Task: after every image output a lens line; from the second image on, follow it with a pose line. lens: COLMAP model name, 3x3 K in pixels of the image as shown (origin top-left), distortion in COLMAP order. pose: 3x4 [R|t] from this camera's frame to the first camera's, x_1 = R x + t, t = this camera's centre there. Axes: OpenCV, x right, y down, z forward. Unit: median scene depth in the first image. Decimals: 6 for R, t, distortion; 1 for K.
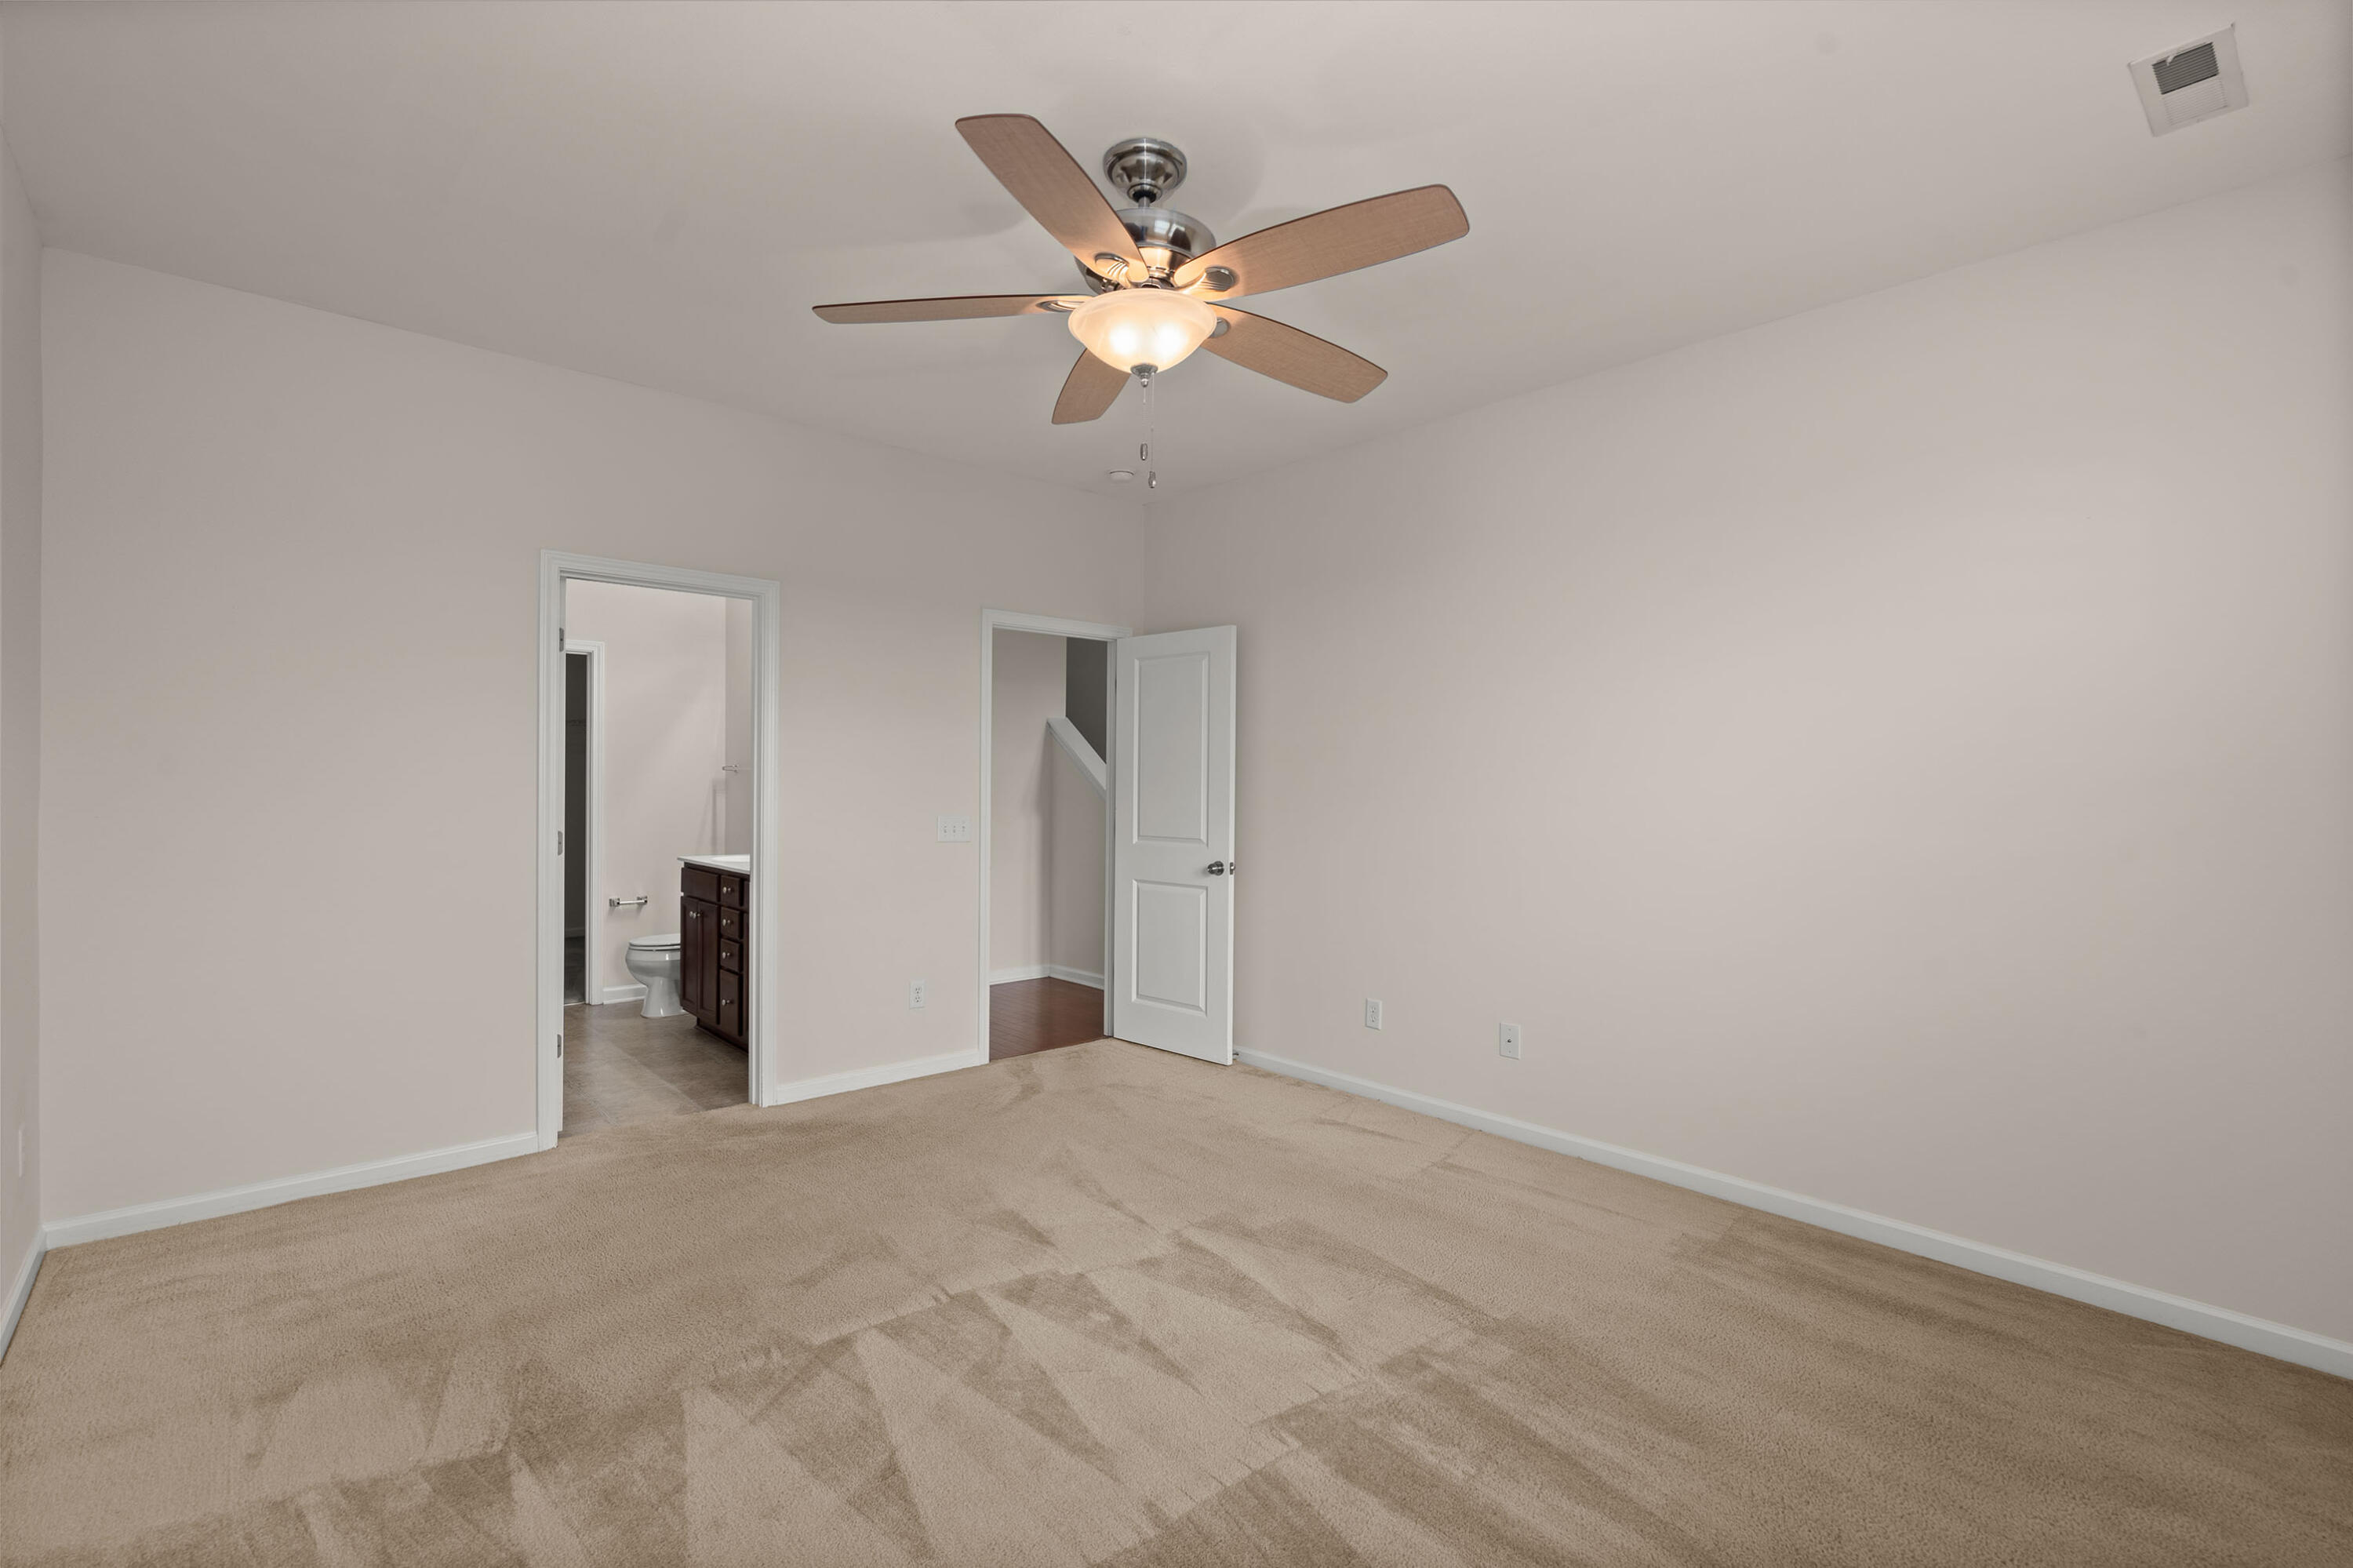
lens RADIAL K [[1064.3, 0, 1172.2], [0, 1064.3, 799.5], [0, 0, 1]] dist [-0.000657, -0.000021]
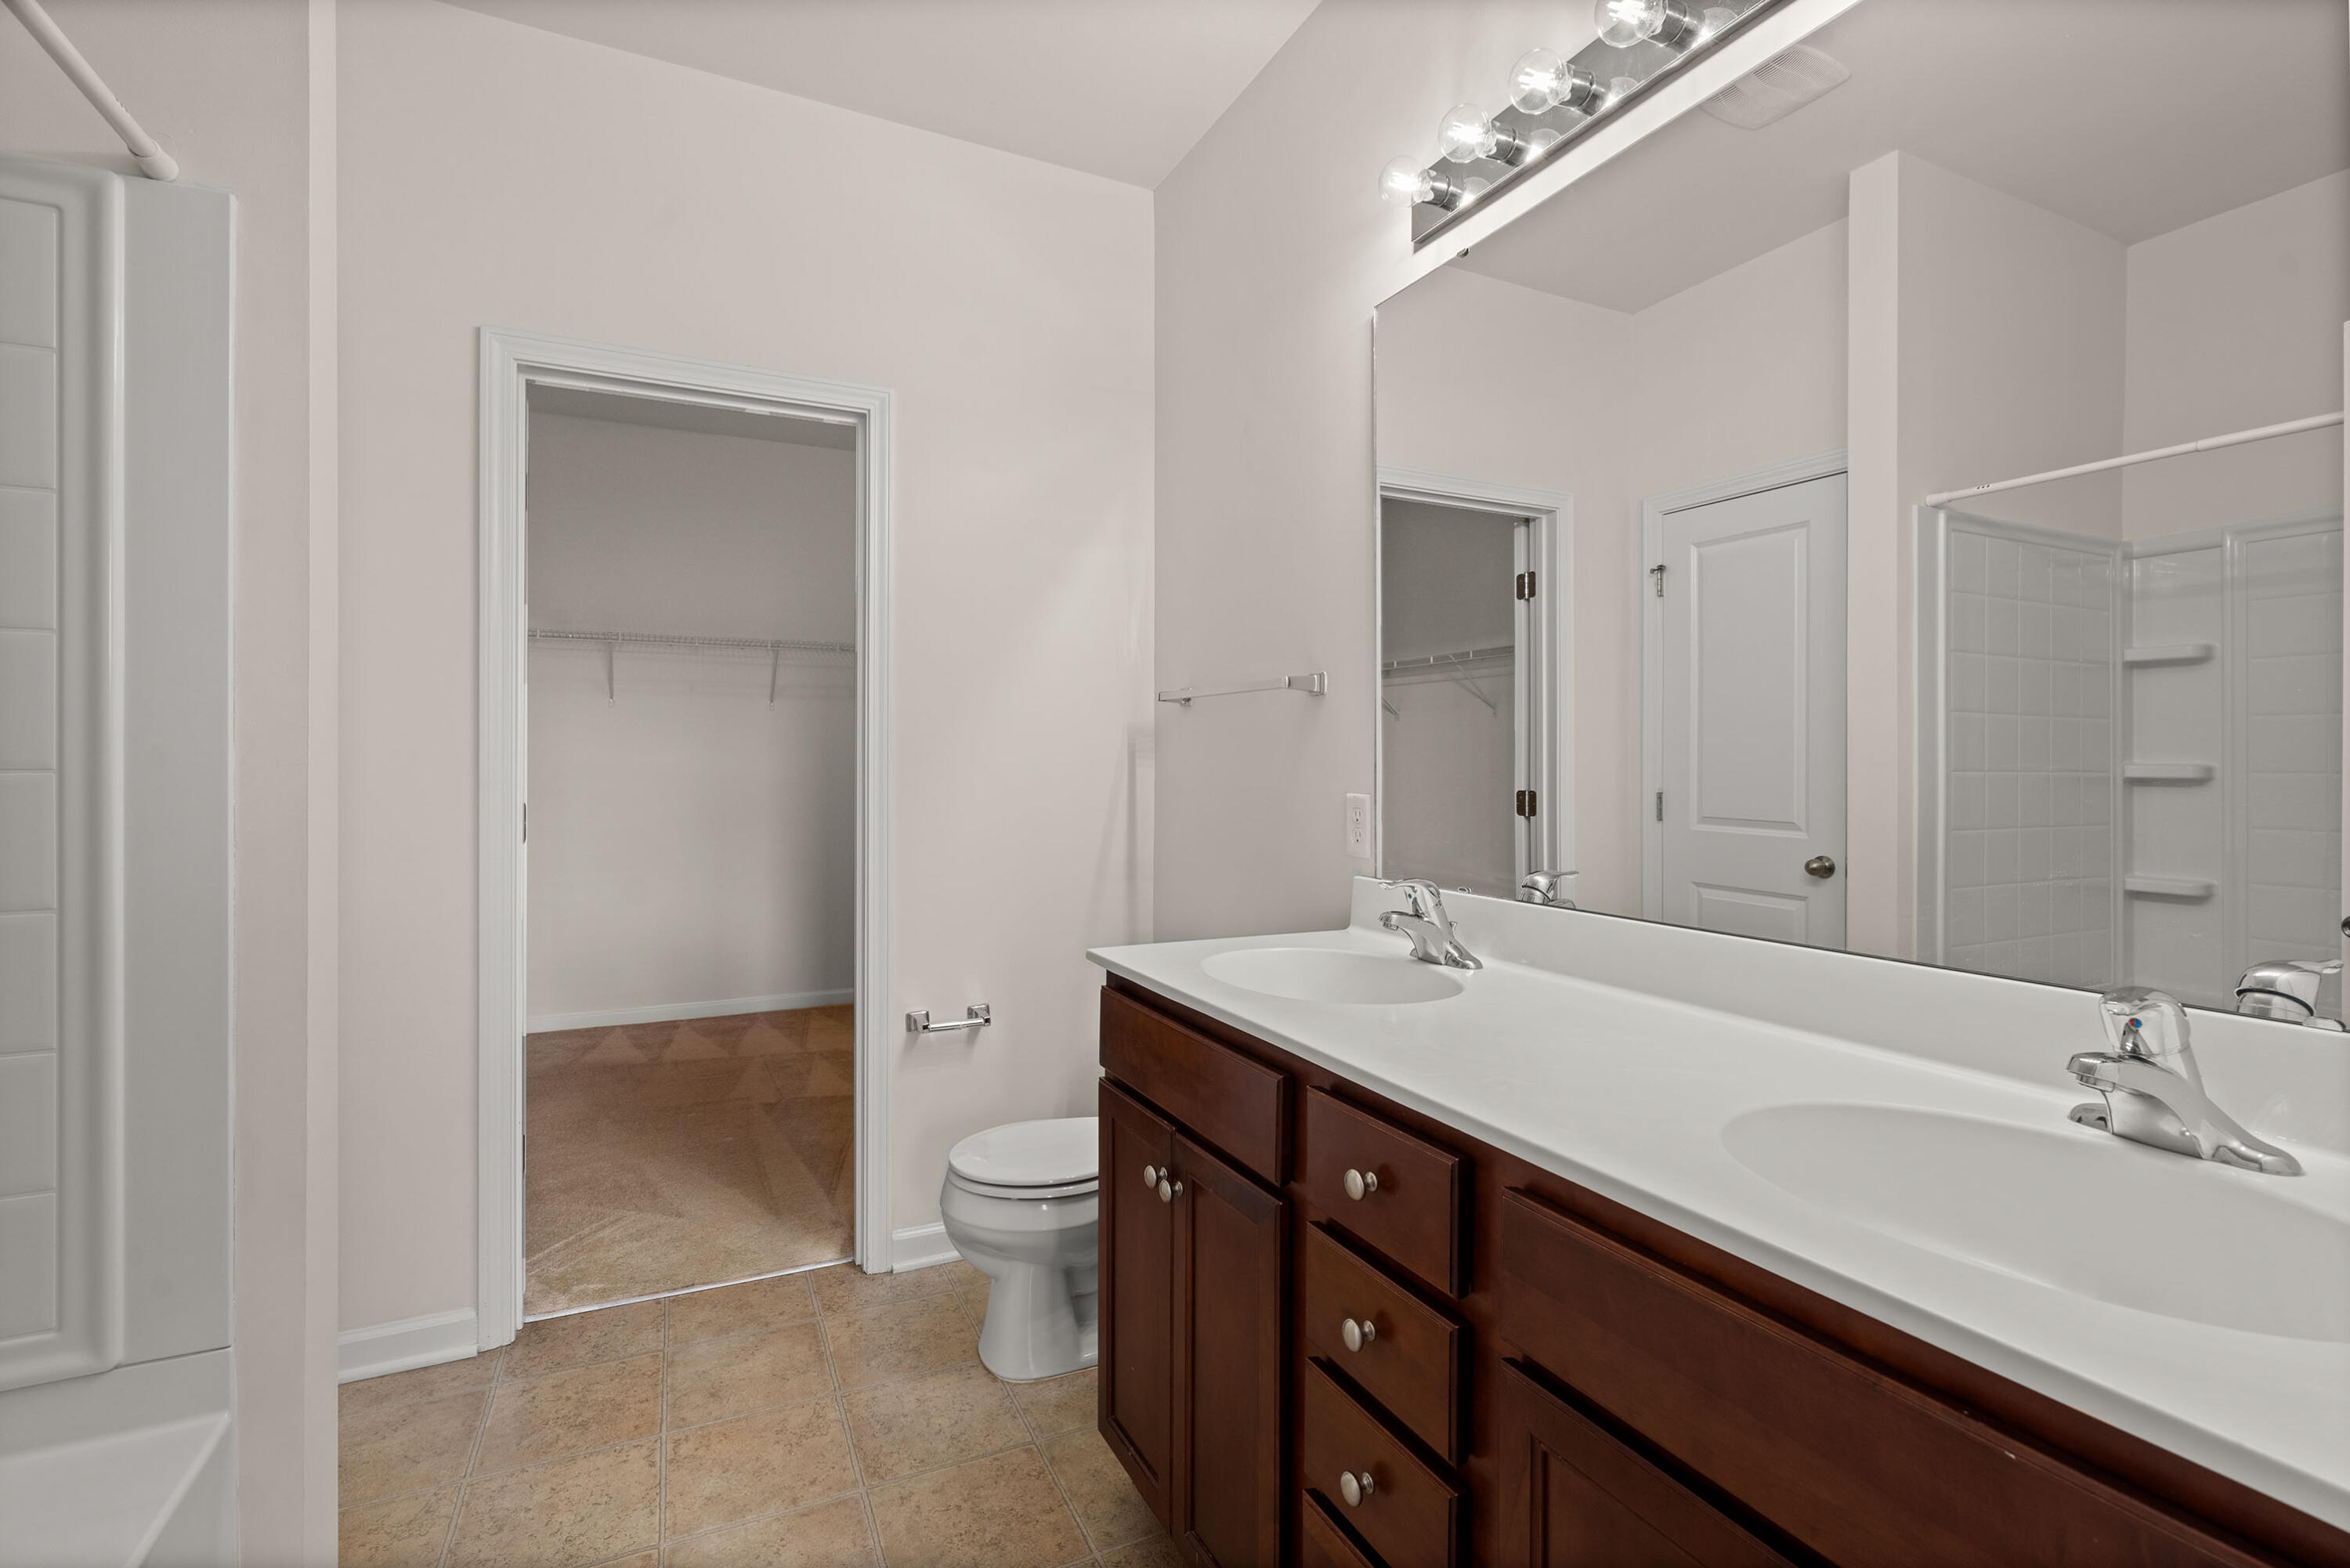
lens RADIAL K [[1068.2, 0, 1175.4], [0, 1068.2, 787.6], [0, 0, 1]] dist [0.002965, -0.000891]
pose [[0.965314, 0.008719, -0.260948, -0.320584], [-0.003441, 0.999780, 0.020678, -0.003157], [0.261071, -0.019063, 0.965131, 0.628588]]
